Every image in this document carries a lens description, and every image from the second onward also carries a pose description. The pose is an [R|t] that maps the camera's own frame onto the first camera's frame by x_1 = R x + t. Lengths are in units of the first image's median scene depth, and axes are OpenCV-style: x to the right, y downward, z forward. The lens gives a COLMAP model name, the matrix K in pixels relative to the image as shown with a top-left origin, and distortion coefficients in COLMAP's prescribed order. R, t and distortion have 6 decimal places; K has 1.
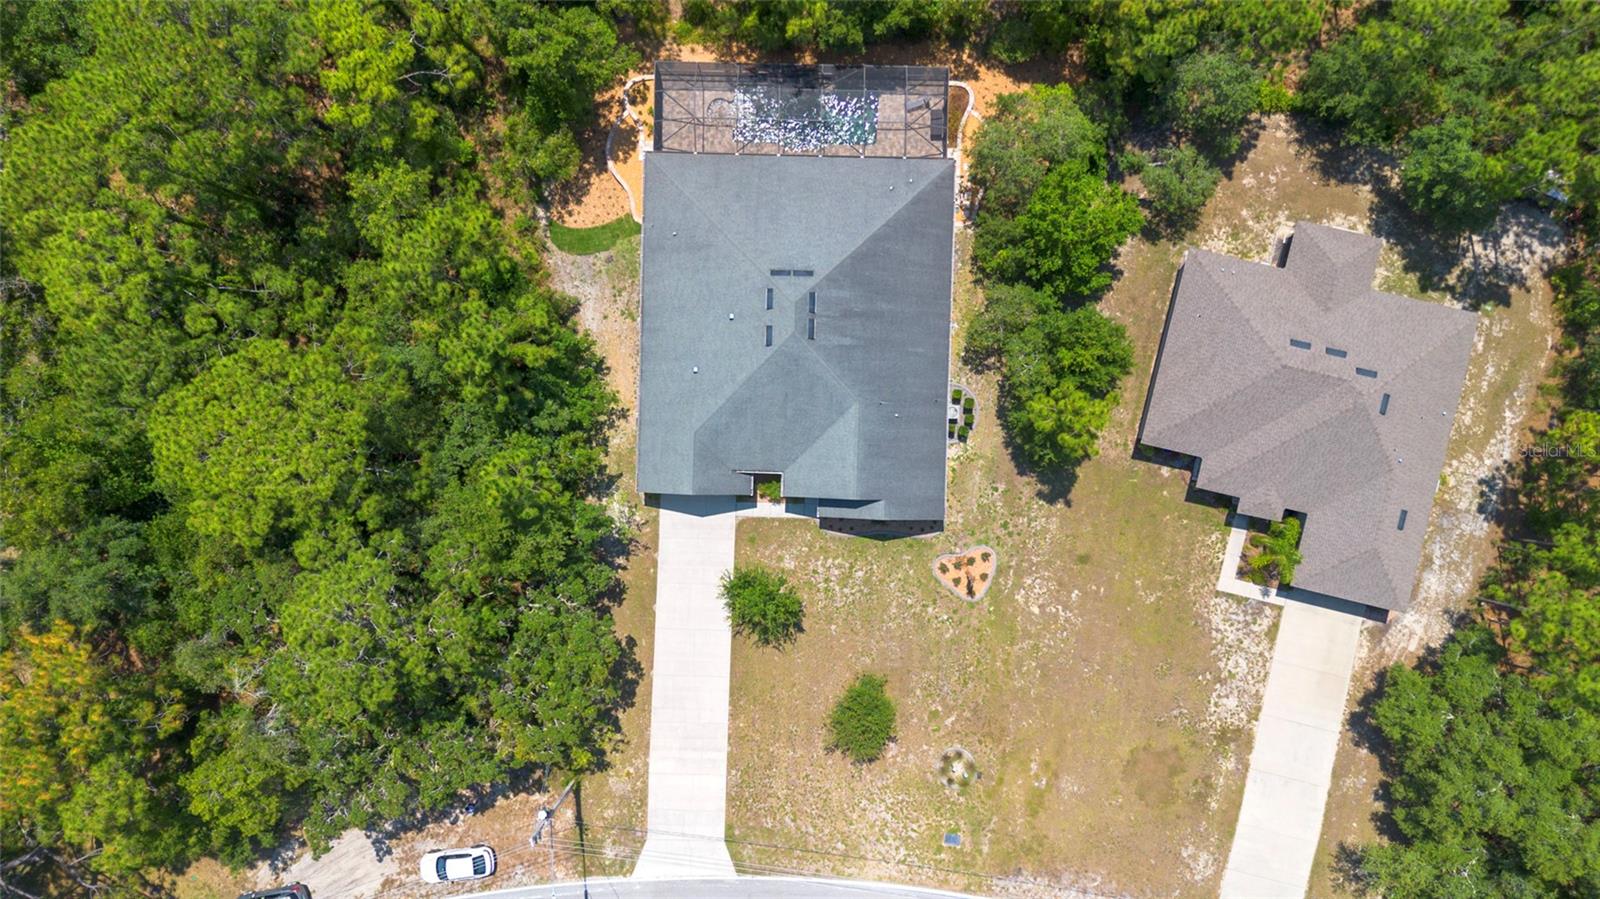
lens RADIAL K [[1110.4, 0, 803.7], [0, 1110.4, 456.9], [0, 0, 1]] dist [0.047241, -0.001484]
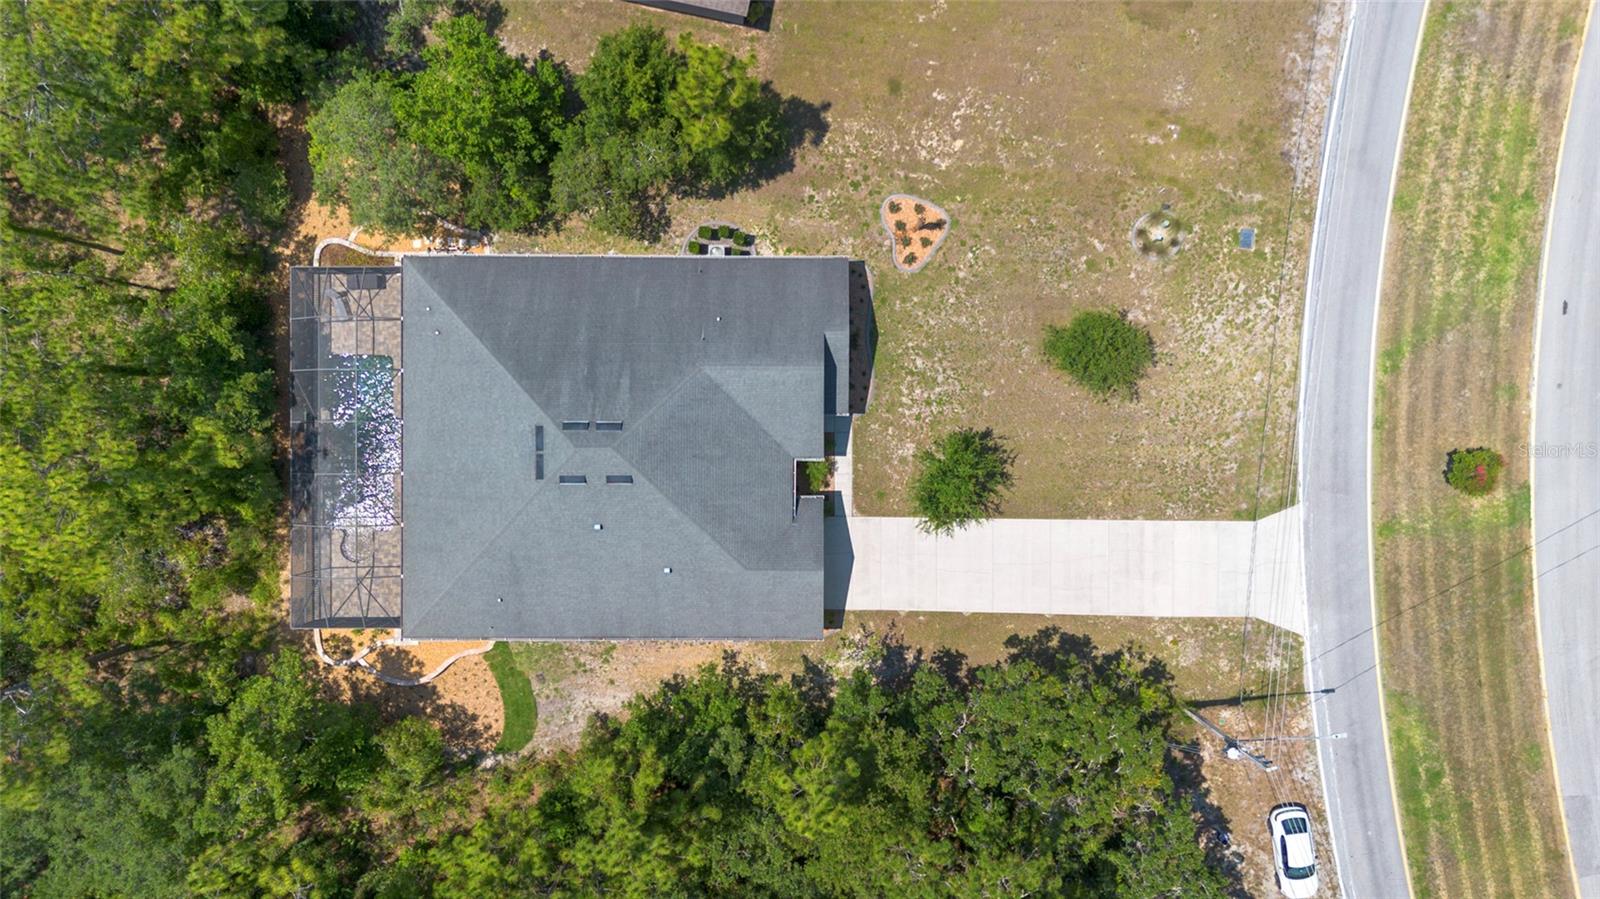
lens RADIAL K [[1110.4, 0, 803.7], [0, 1110.4, 456.9], [0, 0, 1]] dist [0.047241, -0.001484]
pose [[-0.024734, -0.999693, -0.001637, -0.015422], [0.999433, -0.024690, -0.022908, 0.038000], [0.022860, -0.002202, 0.999736, 0.186596]]
